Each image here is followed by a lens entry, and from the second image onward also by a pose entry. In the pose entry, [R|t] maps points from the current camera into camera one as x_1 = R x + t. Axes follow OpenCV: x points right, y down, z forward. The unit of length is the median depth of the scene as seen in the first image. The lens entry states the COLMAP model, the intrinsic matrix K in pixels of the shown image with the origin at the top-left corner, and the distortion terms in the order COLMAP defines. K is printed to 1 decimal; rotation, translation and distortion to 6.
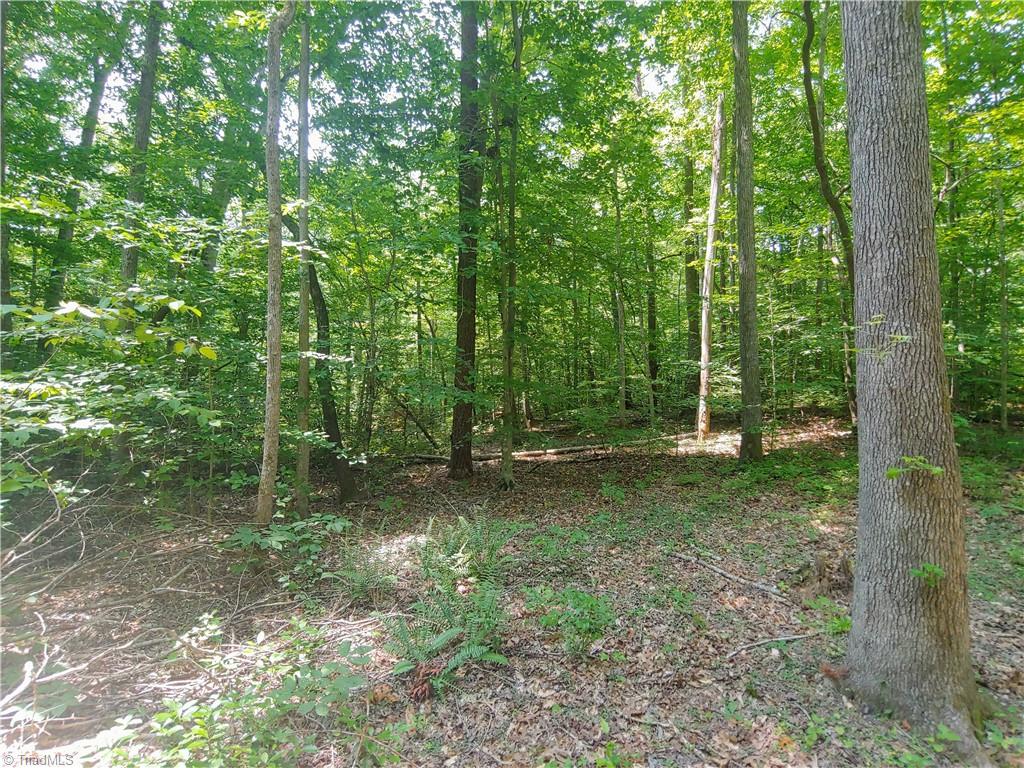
lens RADIAL K [[461.0, 0, 512.0], [0, 461.0, 384.0], [0, 0, 1]] dist [-0.001957, -0.001503]
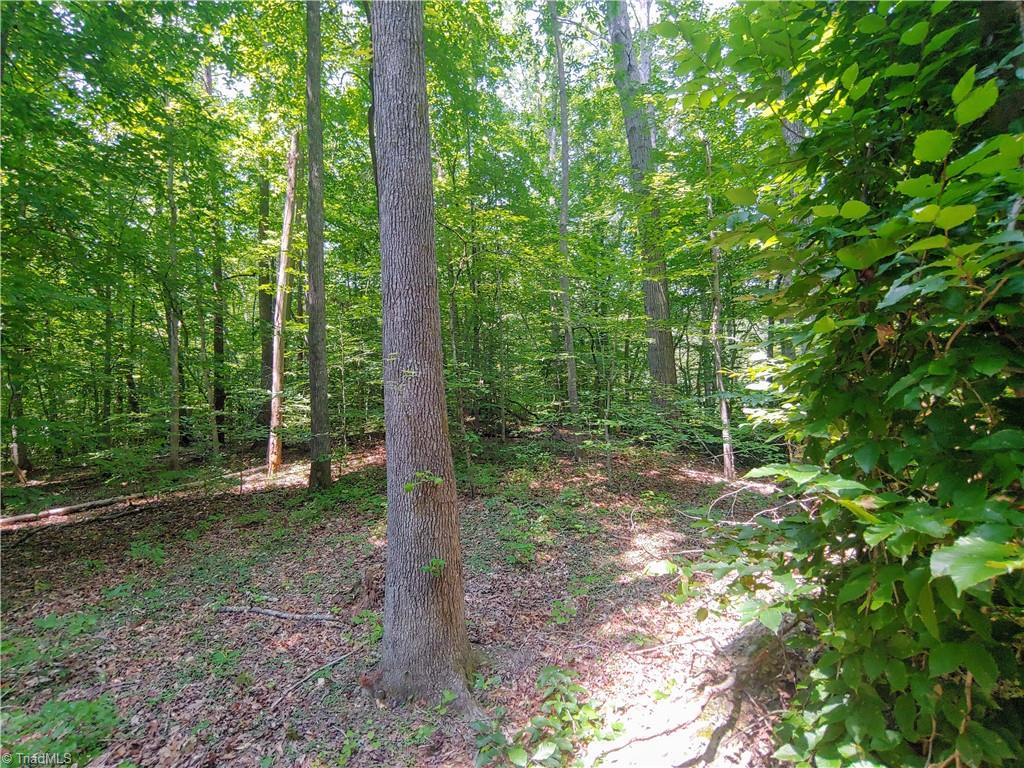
lens RADIAL K [[461.0, 0, 512.0], [0, 461.0, 384.0], [0, 0, 1]] dist [-0.001957, -0.001503]
pose [[0.735927, 0.013916, 0.676918, 0.132454], [0.022979, 0.998699, -0.045514, -0.006472], [-0.676671, 0.049050, 0.734650, -0.034938]]
